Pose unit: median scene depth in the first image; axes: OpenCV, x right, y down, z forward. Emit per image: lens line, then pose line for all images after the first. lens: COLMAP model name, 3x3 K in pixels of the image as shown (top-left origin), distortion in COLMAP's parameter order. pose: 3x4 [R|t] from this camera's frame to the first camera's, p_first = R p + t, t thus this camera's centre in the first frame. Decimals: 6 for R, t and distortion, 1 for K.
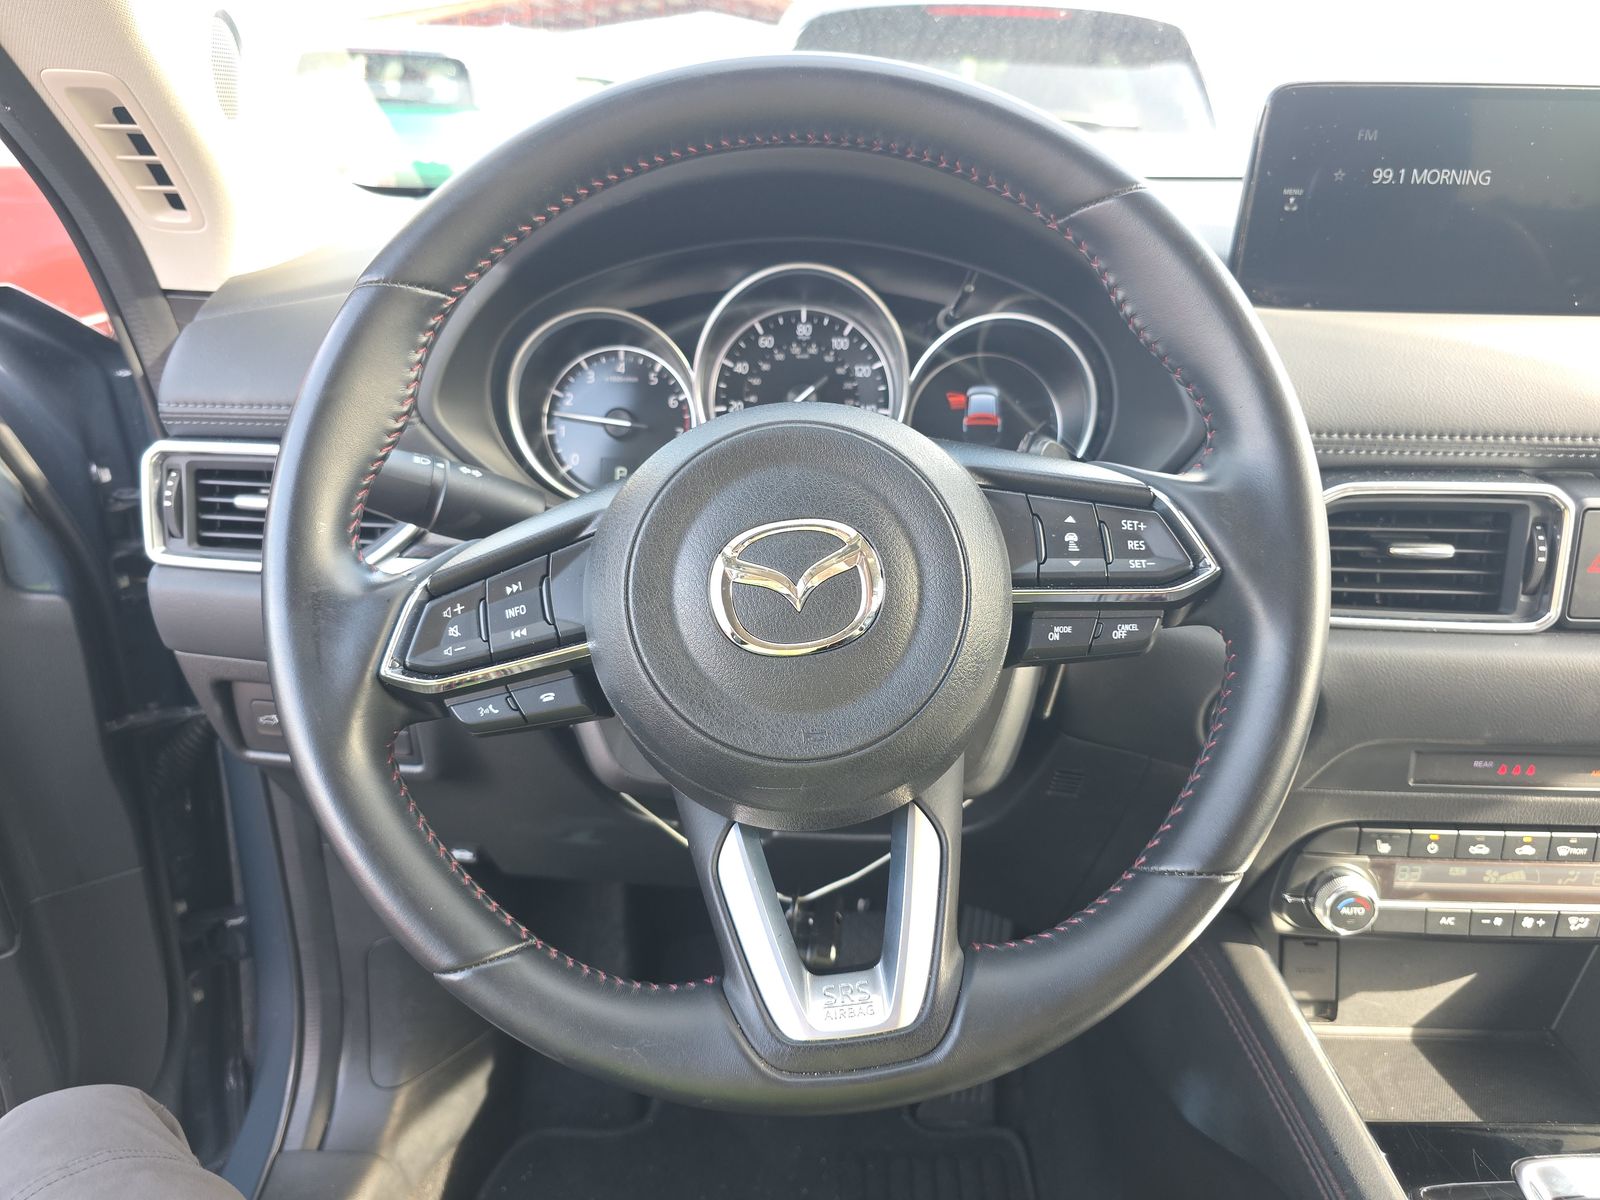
lens RADIAL K [[1075.1, 0, 763.5], [0, 1075.1, 572.0], [0, 0, 1]] dist [0.004718, -0.023135]
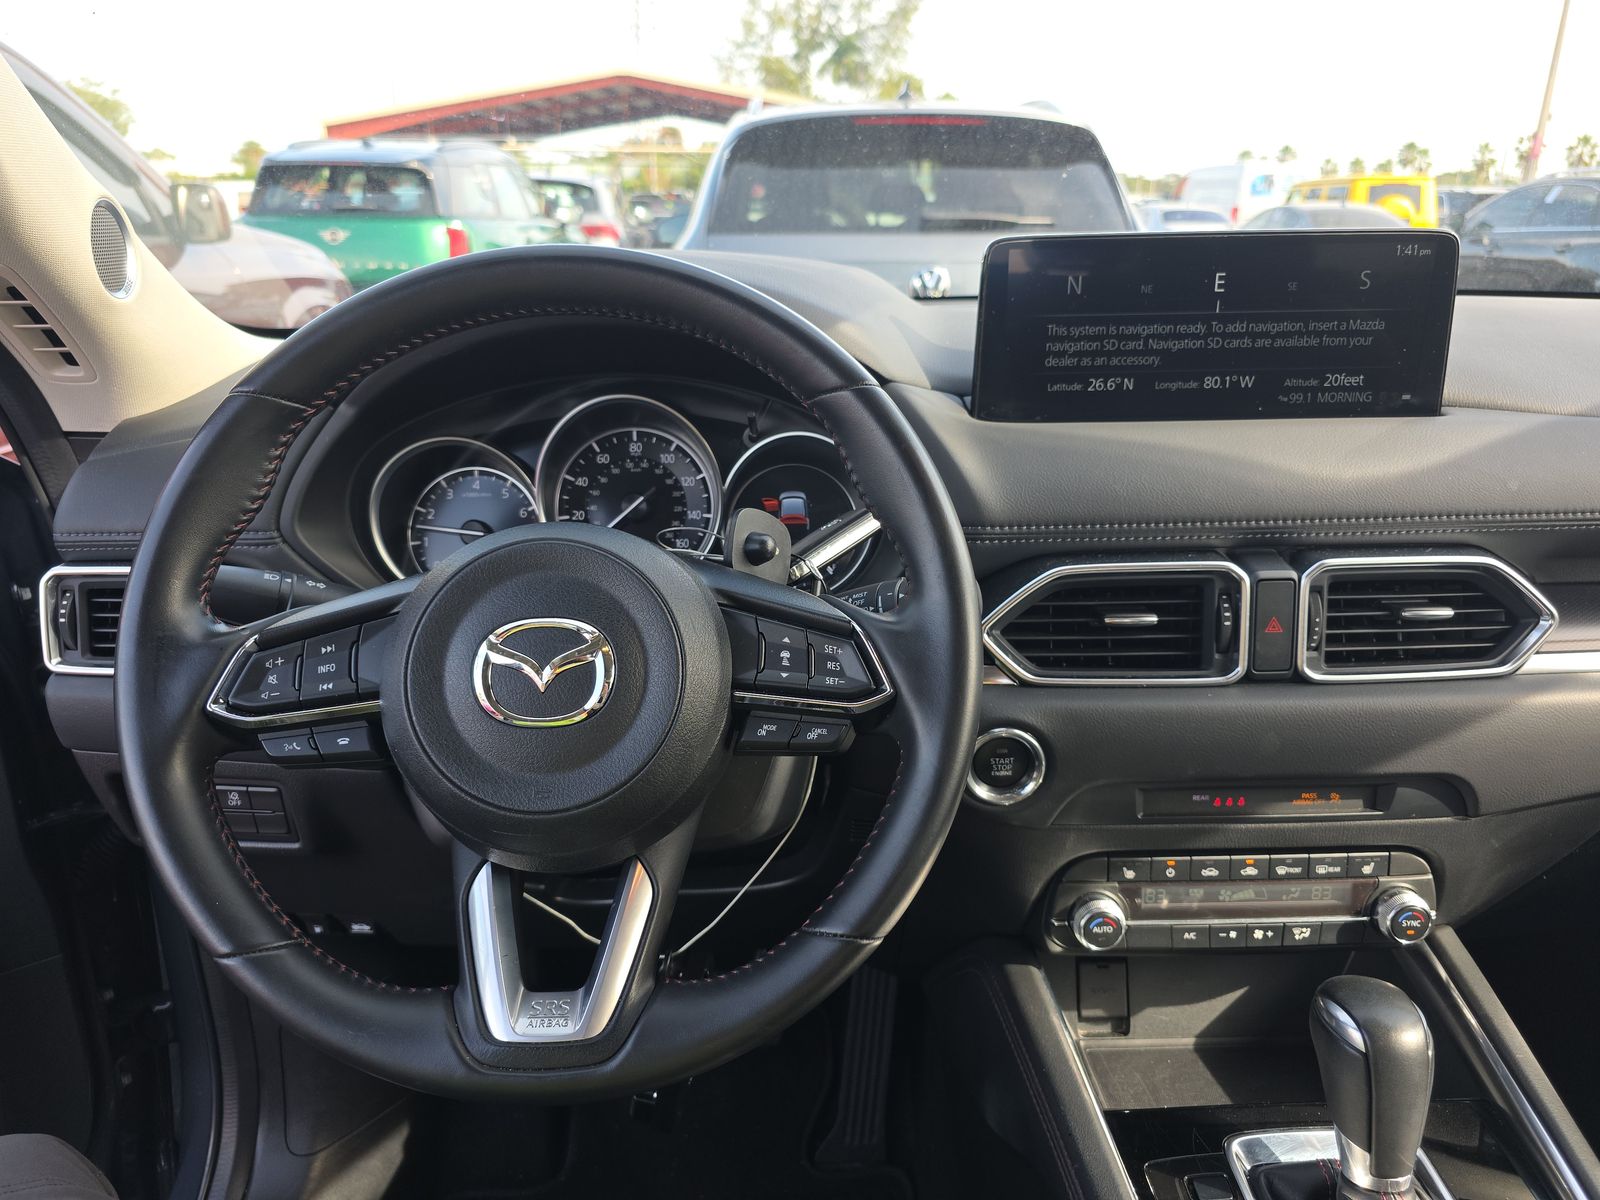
lens RADIAL K [[1075.1, 0, 798.0], [0, 1075.1, 597.3], [0, 0, 1]] dist [0.004718, -0.023135]
pose [[0.998491, -0.037459, 0.040163, 0.180697], [0.039526, 0.997866, -0.051968, 0.002508], [-0.038131, 0.053477, 0.997841, -0.169688]]
